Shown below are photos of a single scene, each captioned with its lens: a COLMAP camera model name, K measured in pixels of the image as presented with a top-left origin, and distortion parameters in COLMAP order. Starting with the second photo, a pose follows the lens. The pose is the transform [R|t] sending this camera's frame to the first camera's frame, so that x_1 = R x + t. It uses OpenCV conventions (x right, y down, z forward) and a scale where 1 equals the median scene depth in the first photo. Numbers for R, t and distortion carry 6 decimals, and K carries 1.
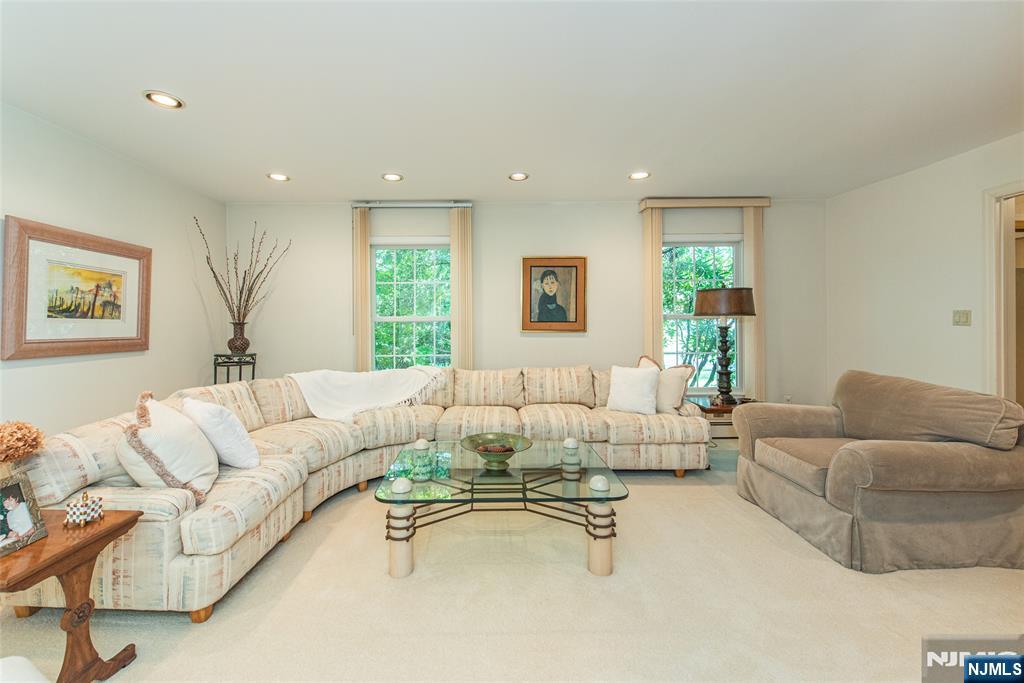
lens RADIAL K [[406.8, 0, 499.0], [0, 406.8, 318.4], [0, 0, 1]] dist [0.009123, -0.000372]
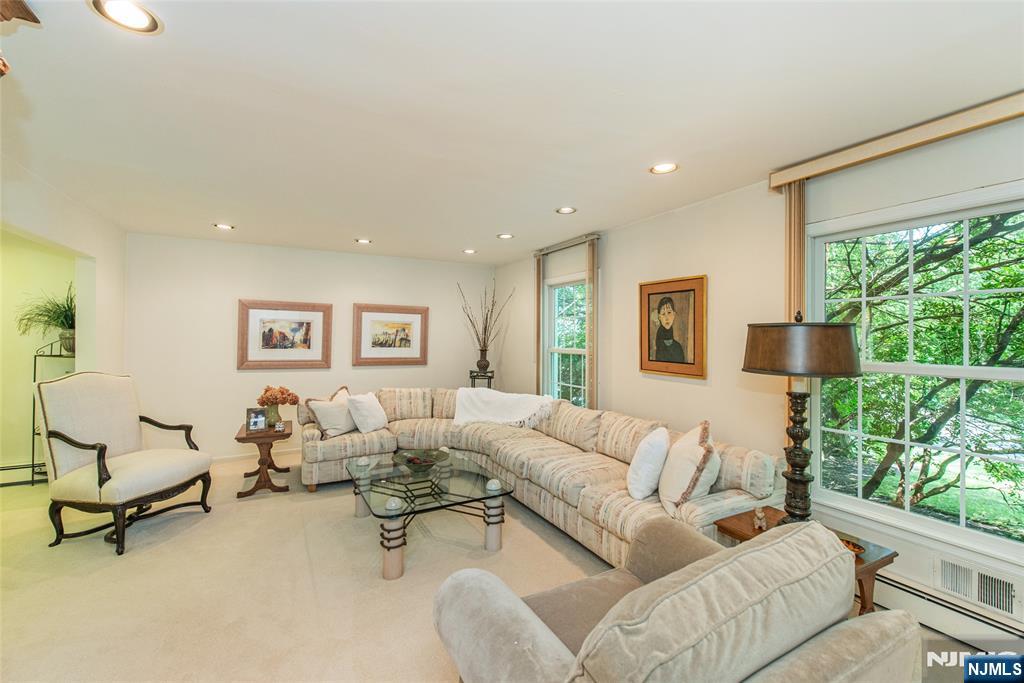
lens RADIAL K [[422.6, 0, 511.2], [0, 422.6, 336.6], [0, 0, 1]] dist [0.001579, -0.000233]
pose [[0.491629, 0.008353, -0.870765, 0.701899], [-0.005914, 0.999963, 0.006254, -0.044699], [0.870785, 0.002075, 0.491660, 0.327168]]
